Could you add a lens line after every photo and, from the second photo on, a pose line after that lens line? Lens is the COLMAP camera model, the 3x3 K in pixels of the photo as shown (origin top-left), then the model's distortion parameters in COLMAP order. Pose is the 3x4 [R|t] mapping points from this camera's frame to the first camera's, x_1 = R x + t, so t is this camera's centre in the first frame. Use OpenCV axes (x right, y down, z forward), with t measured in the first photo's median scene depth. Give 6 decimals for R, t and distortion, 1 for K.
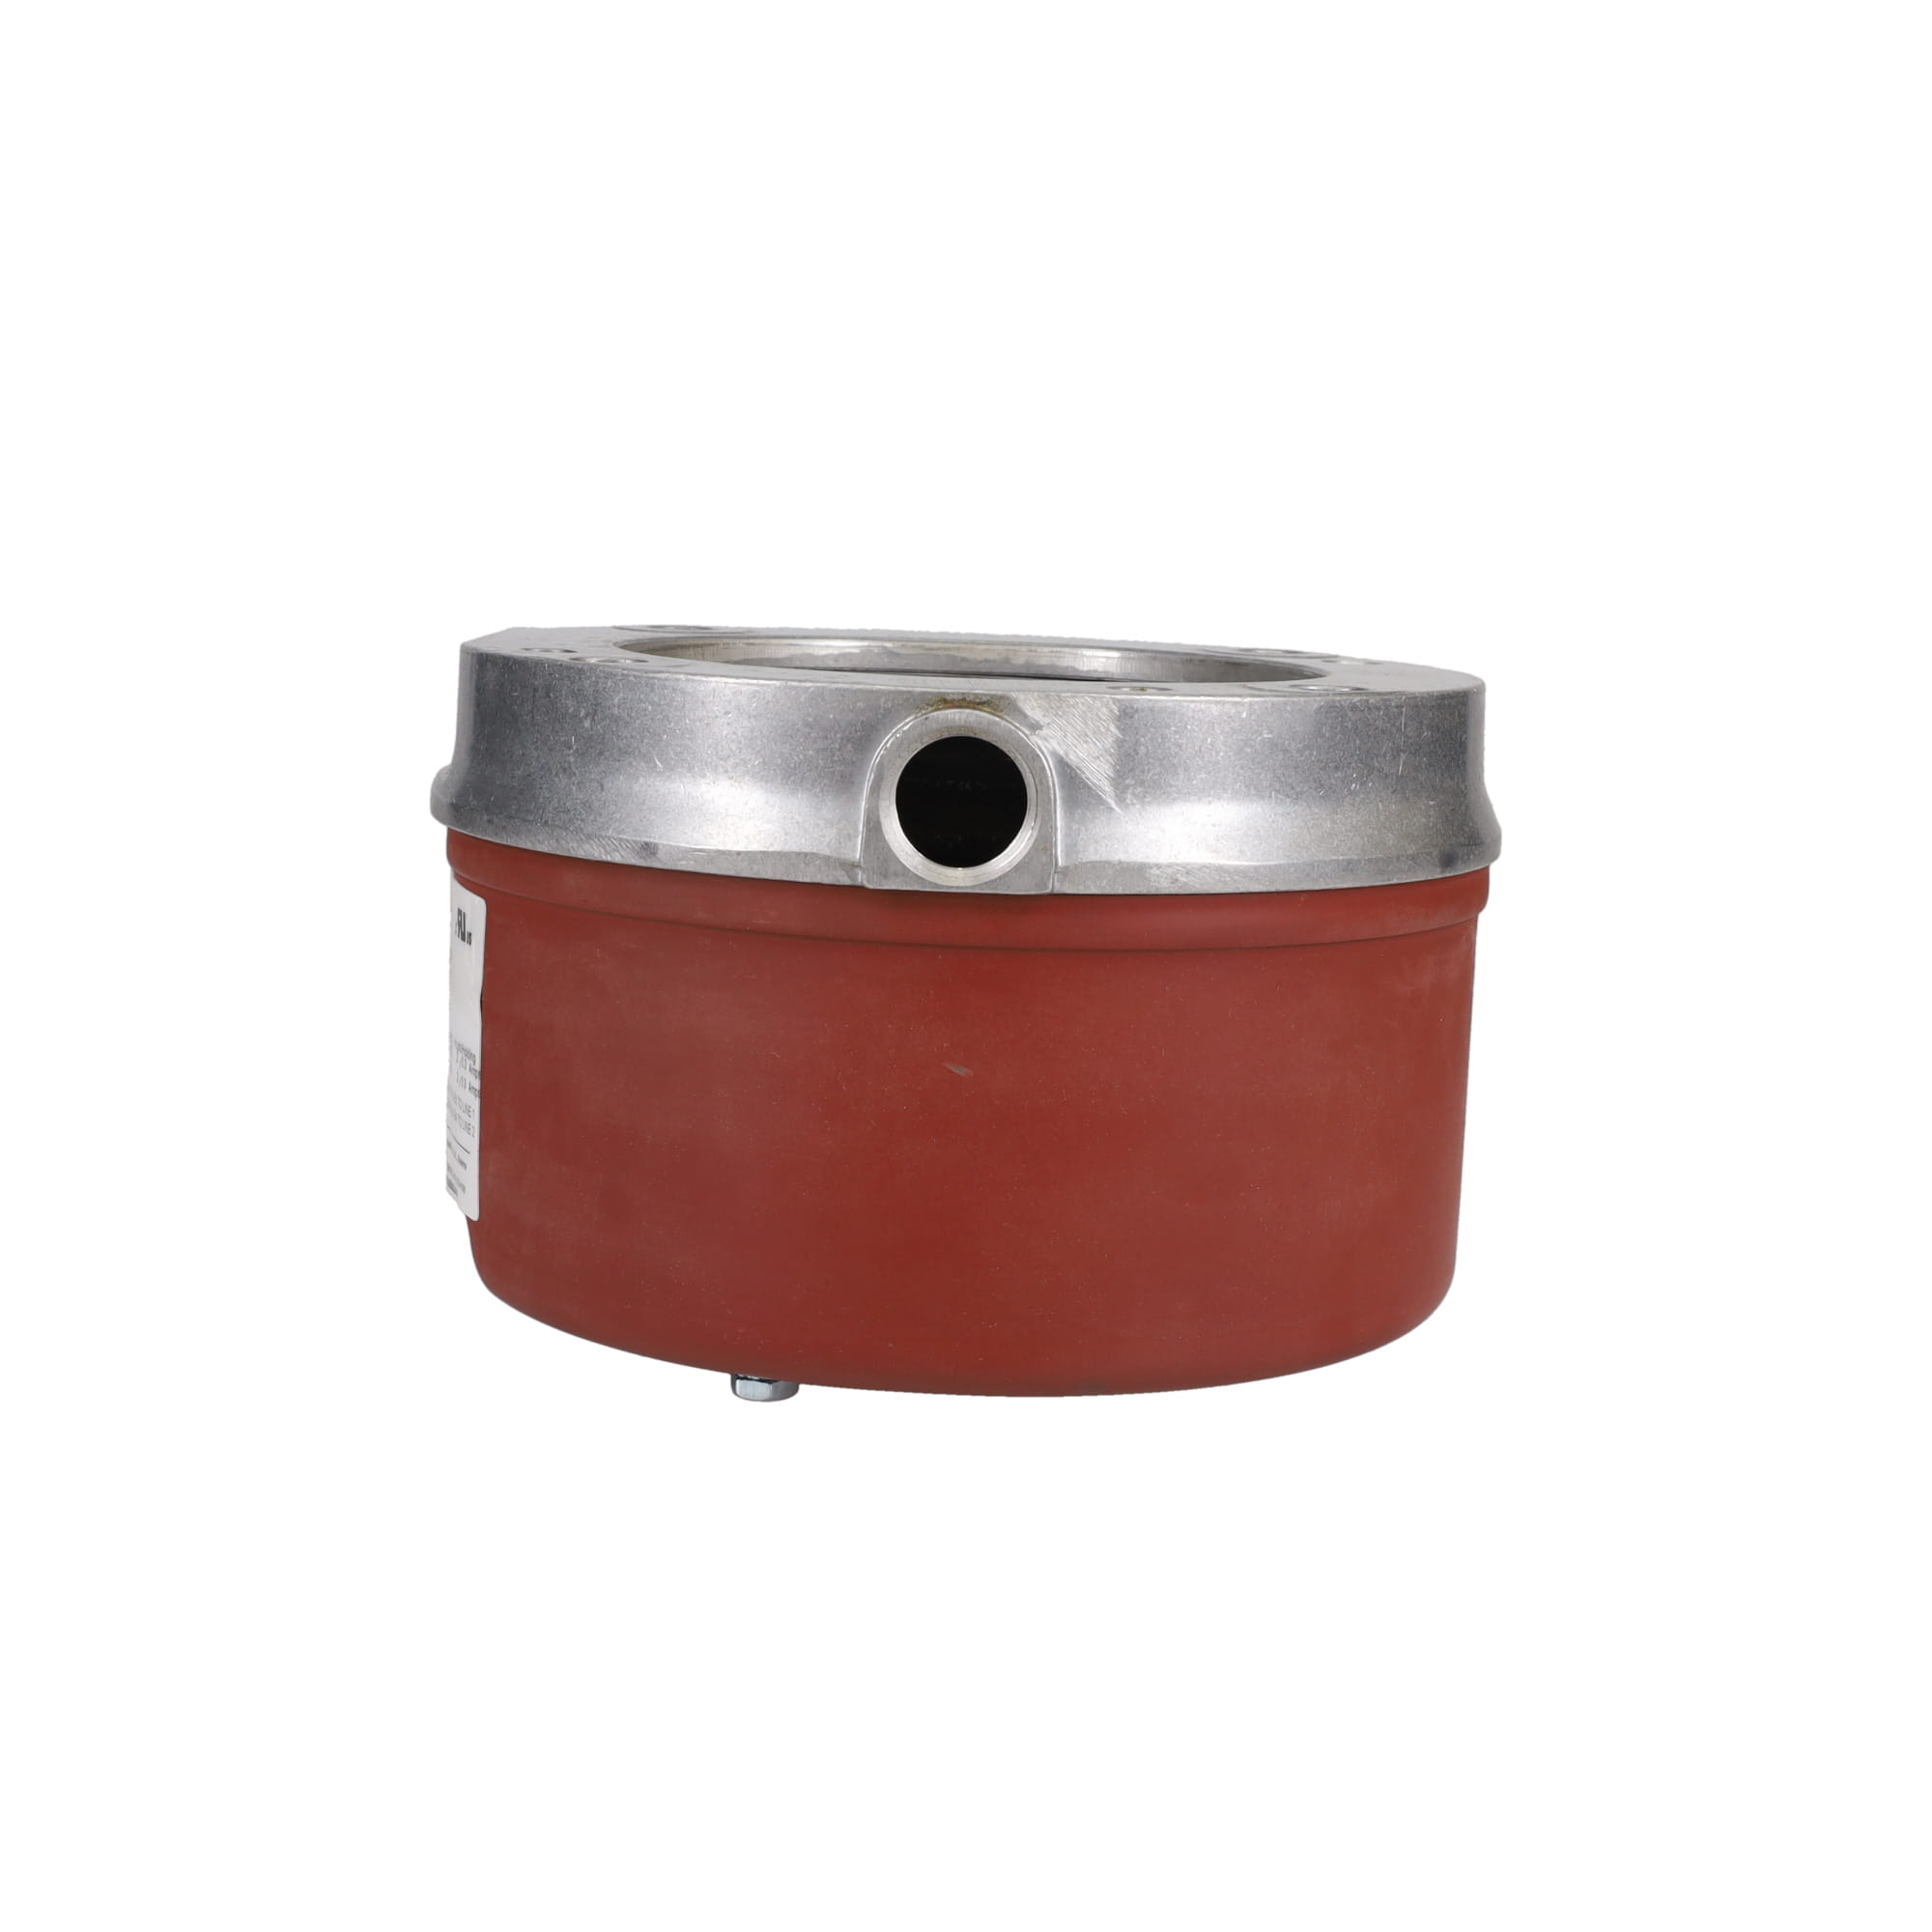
lens RADIAL K [[3138.1, 0, 966.0], [0, 3138.1, 966.0], [0, 0, 1]] dist [0.210965, -0.000857]
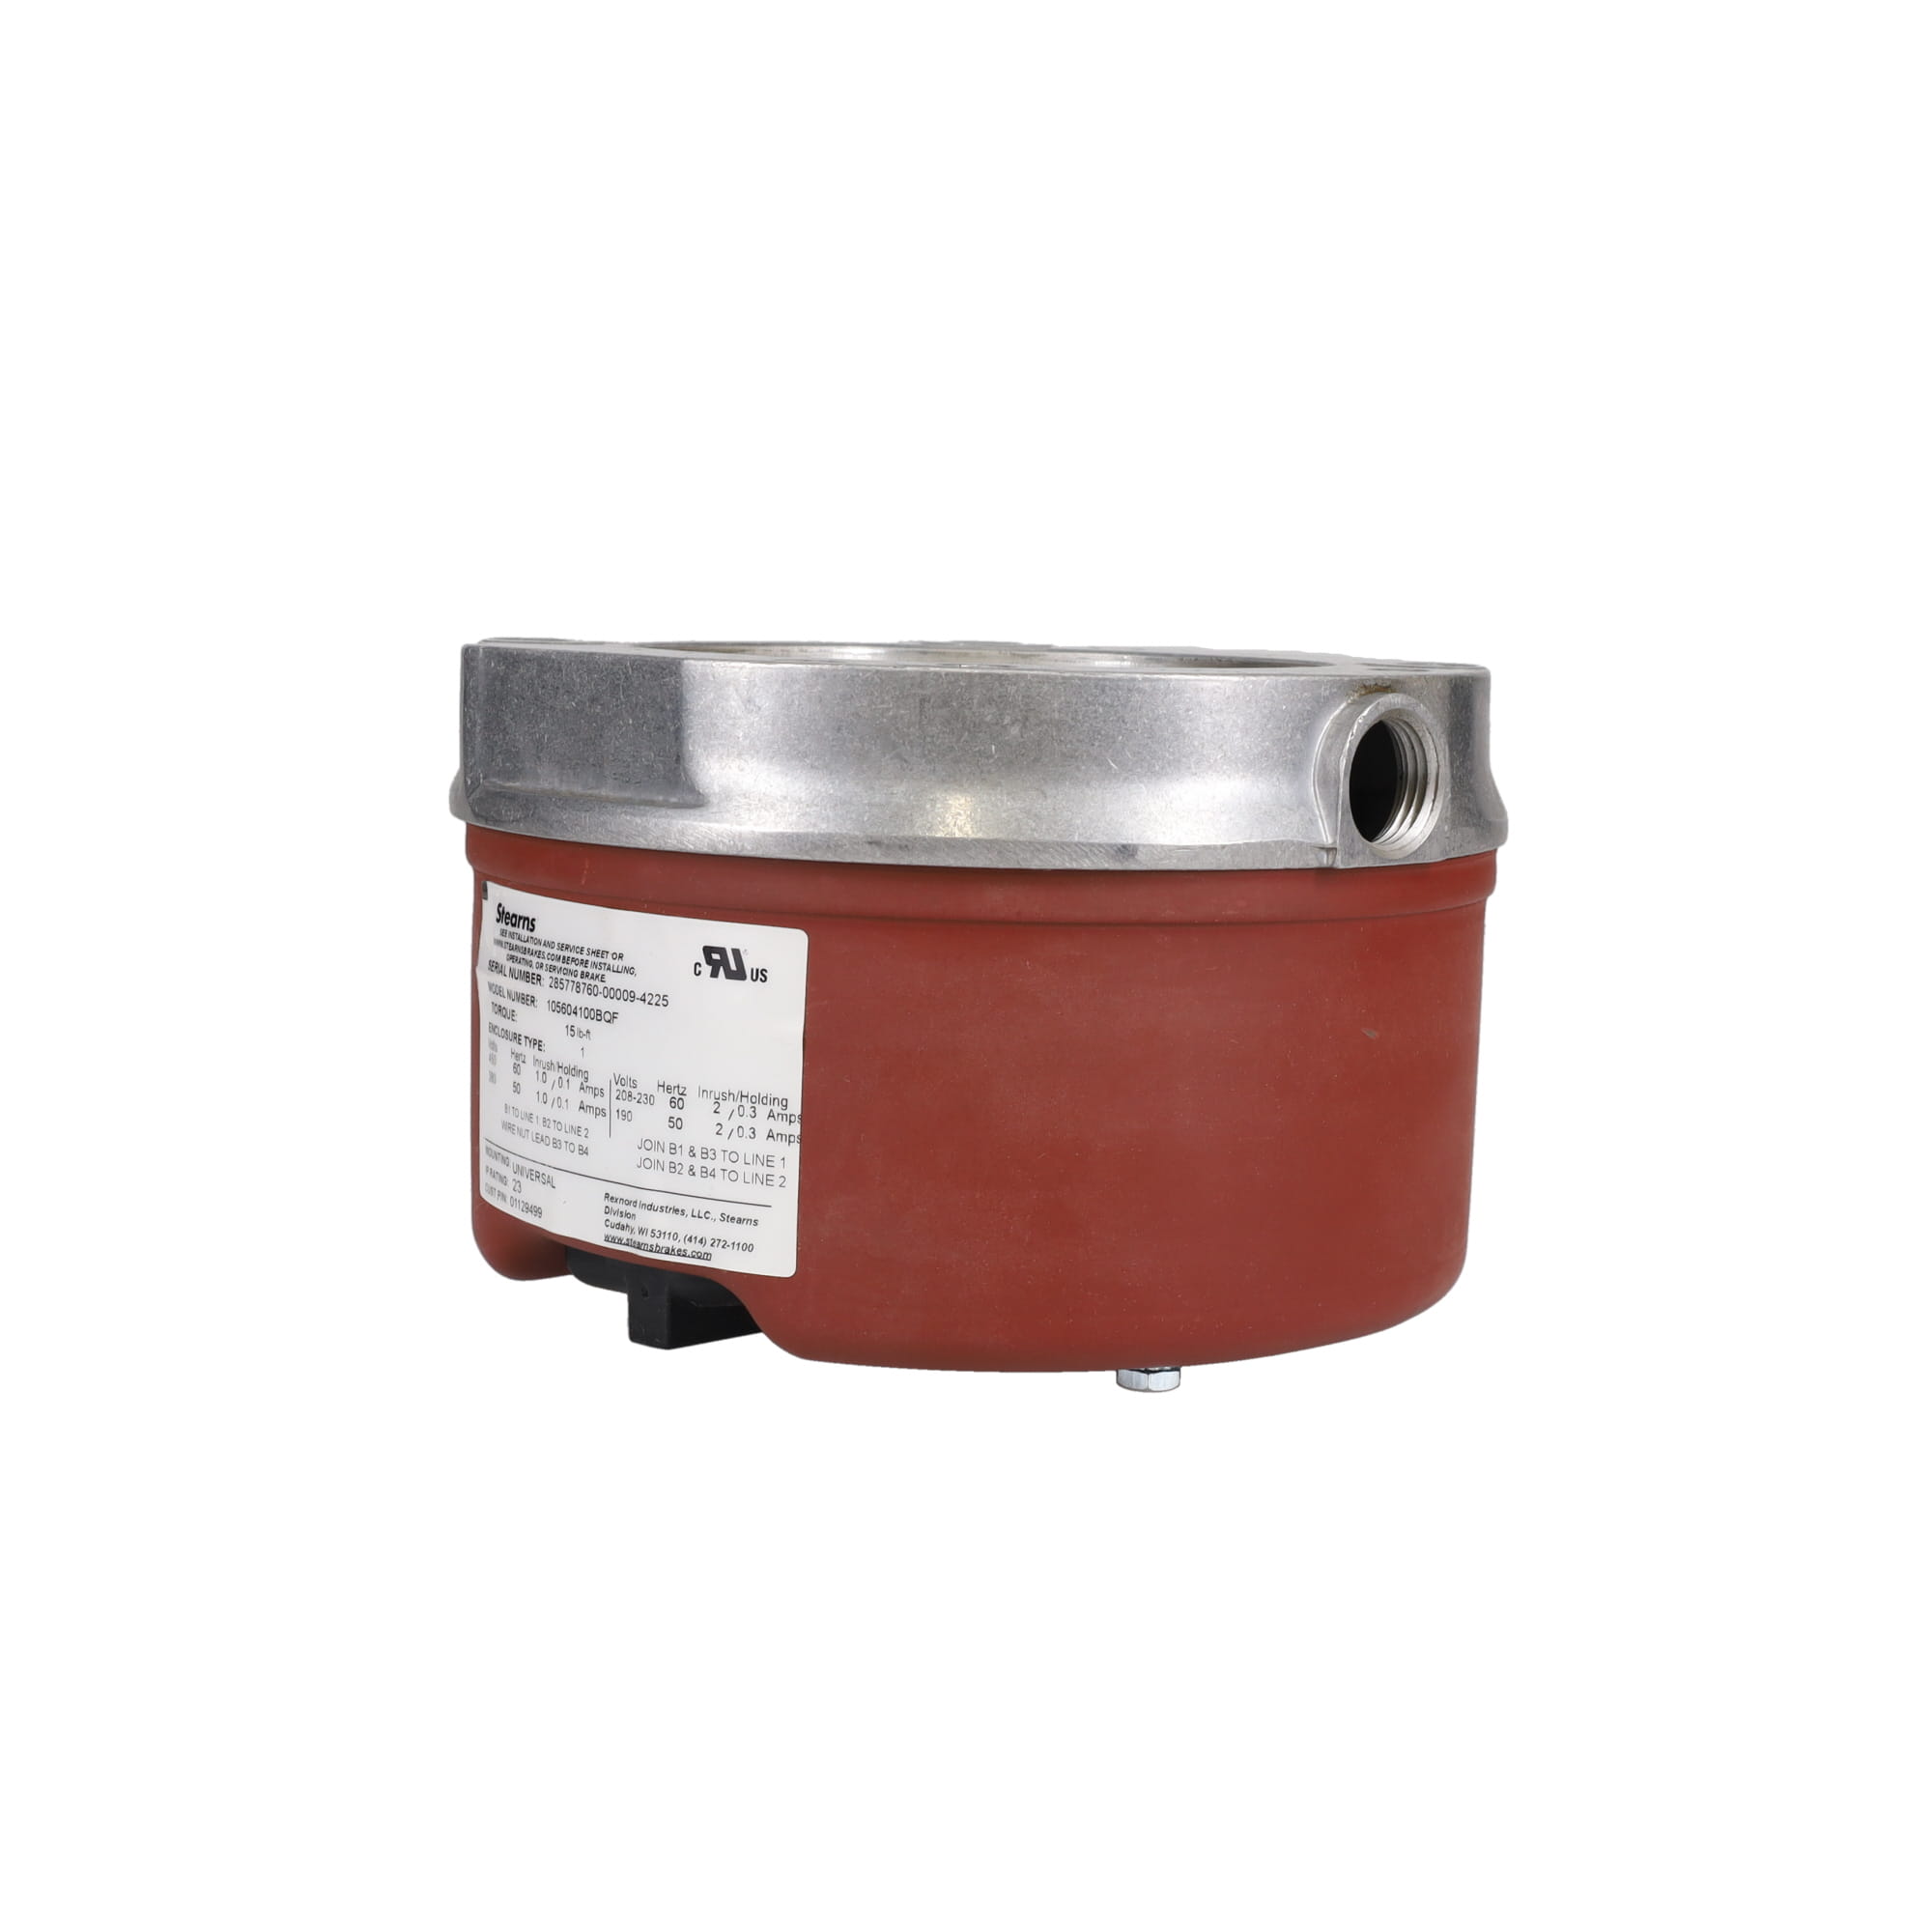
lens RADIAL K [[3138.1, 0, 966.0], [0, 3138.1, 966.0], [0, 0, 1]] dist [0.210965, -0.000857]
pose [[0.706982, -0.103439, 0.699626, -0.838701], [0.103226, 0.993745, 0.042613, -0.049030], [-0.699657, 0.042092, 0.713237, 0.332582]]
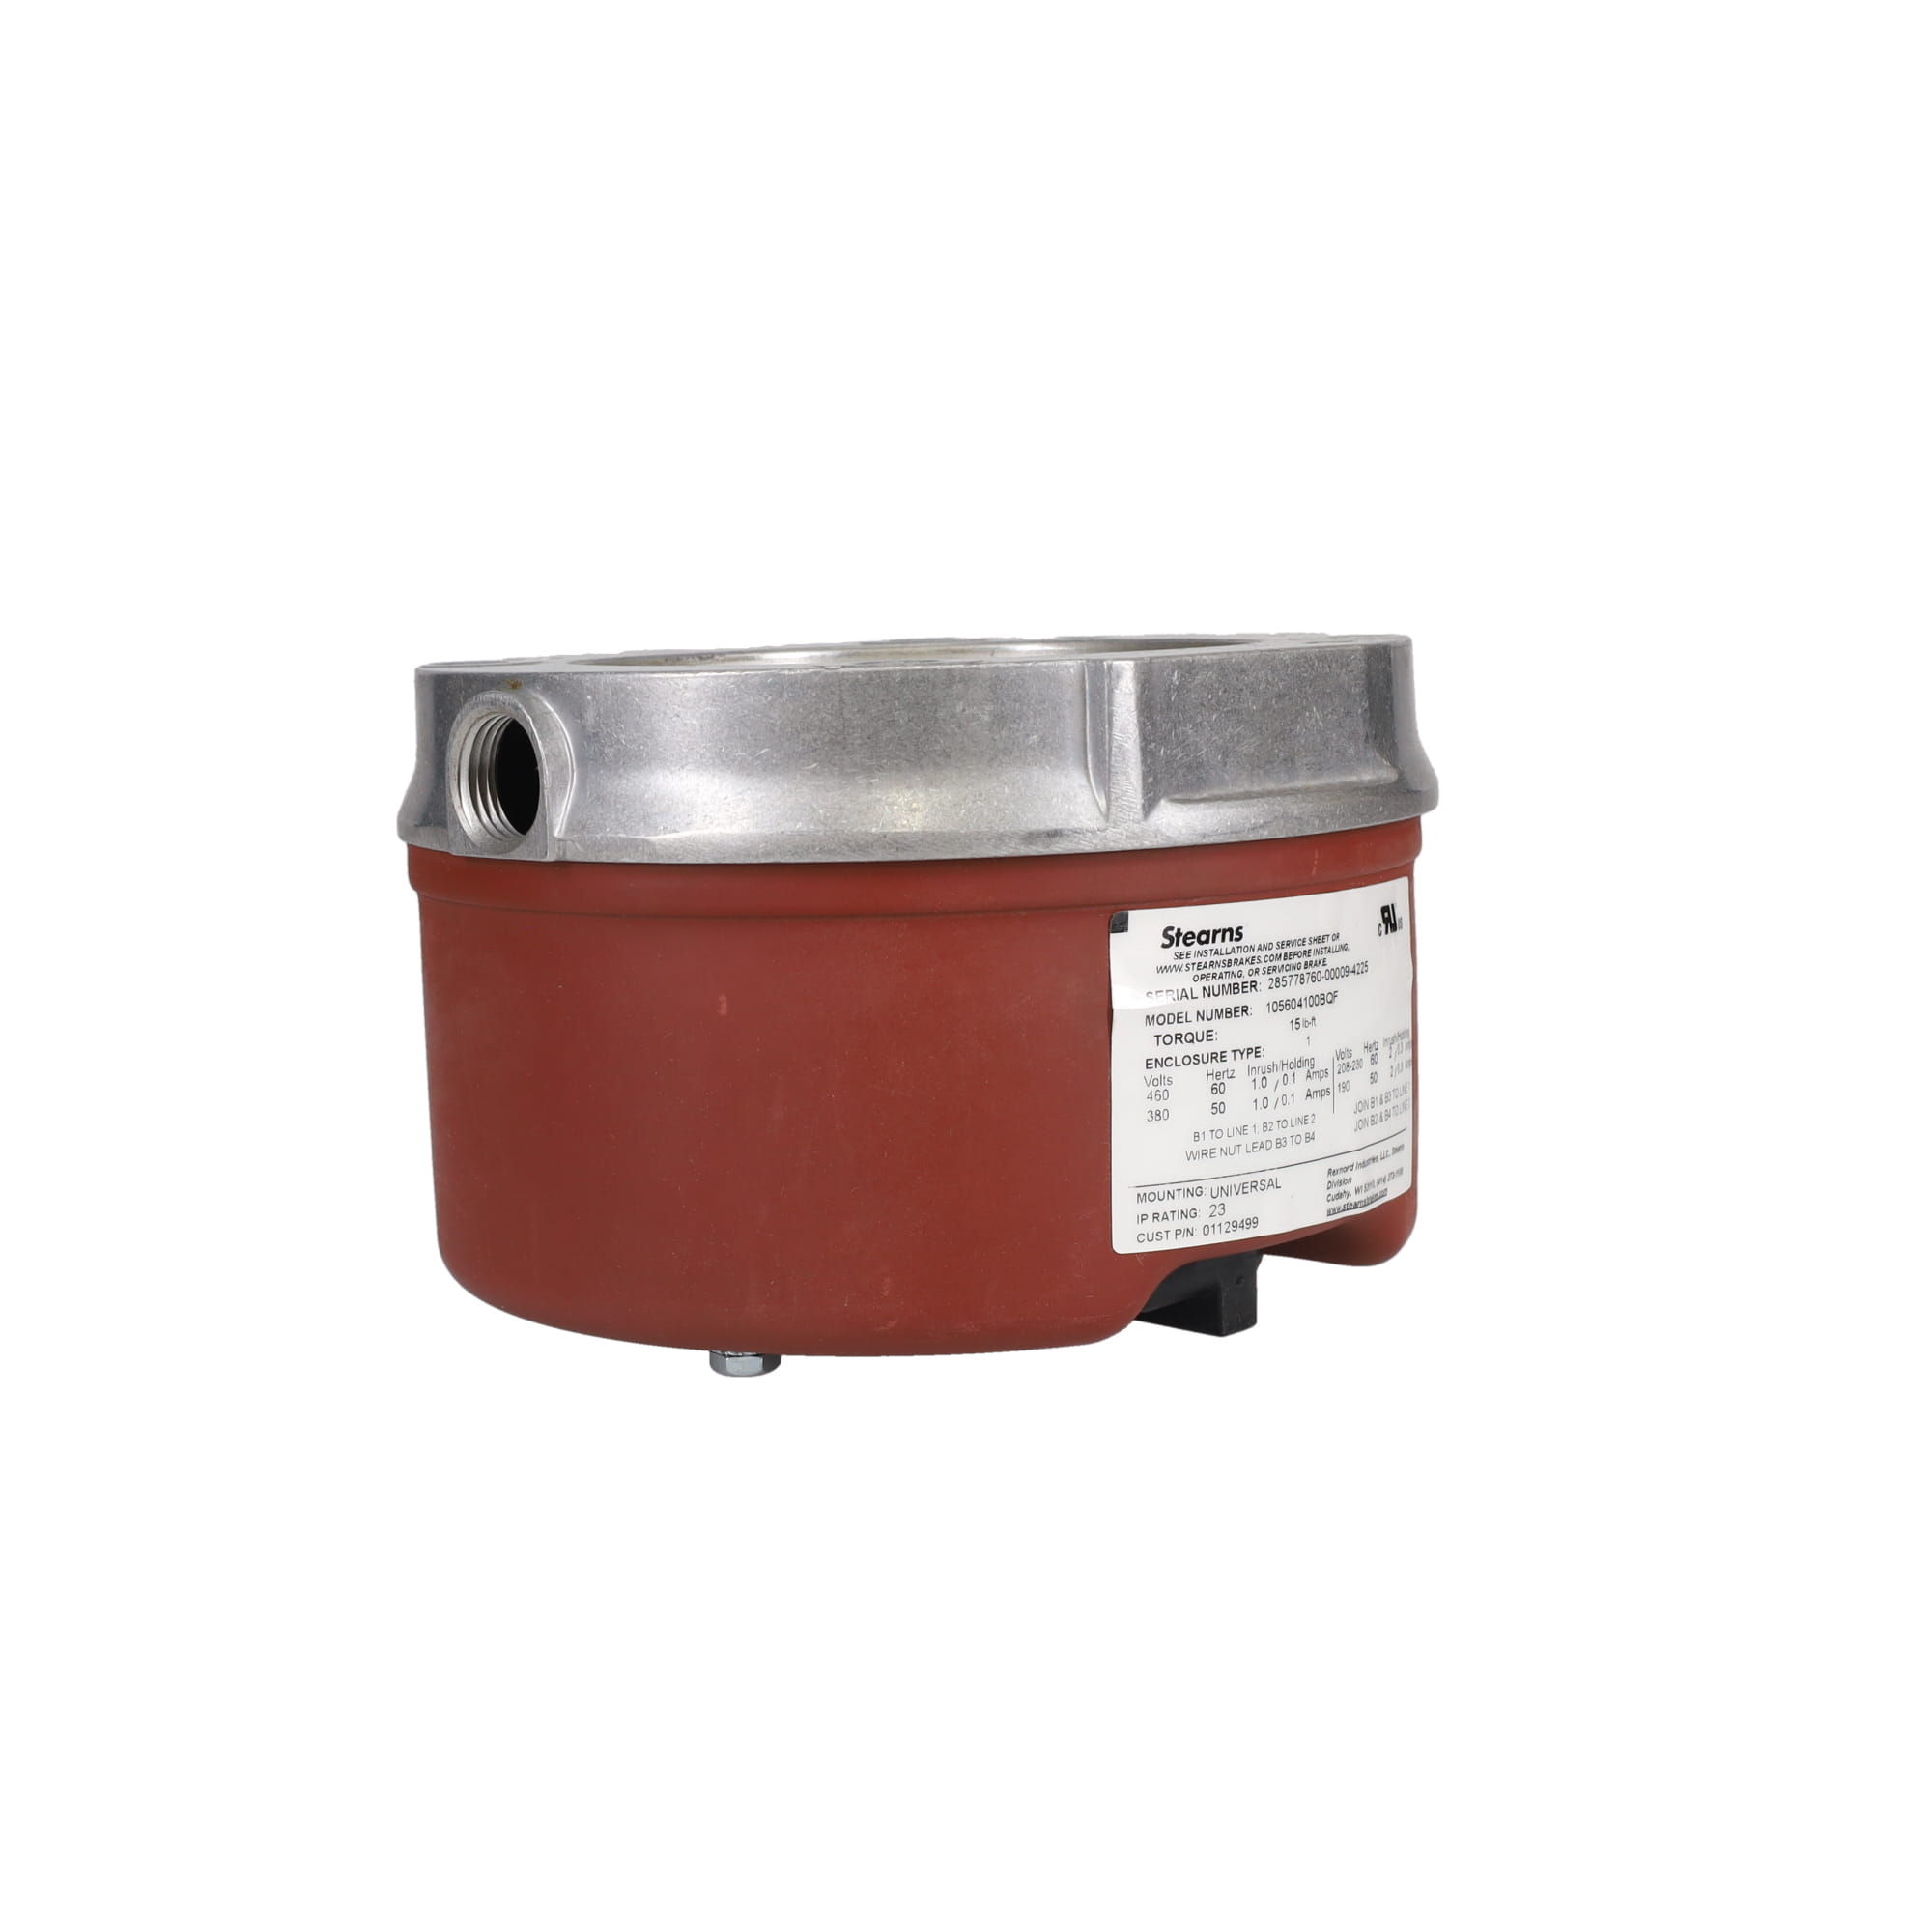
lens RADIAL K [[3138.1, 0, 966.0], [0, 3138.1, 966.0], [0, 0, 1]] dist [0.210965, -0.000857]
pose [[-0.702785, -0.103298, 0.703862, -0.865299], [0.105923, 0.963179, 0.247115, -0.292292], [-0.703472, 0.248224, -0.665967, 1.976701]]
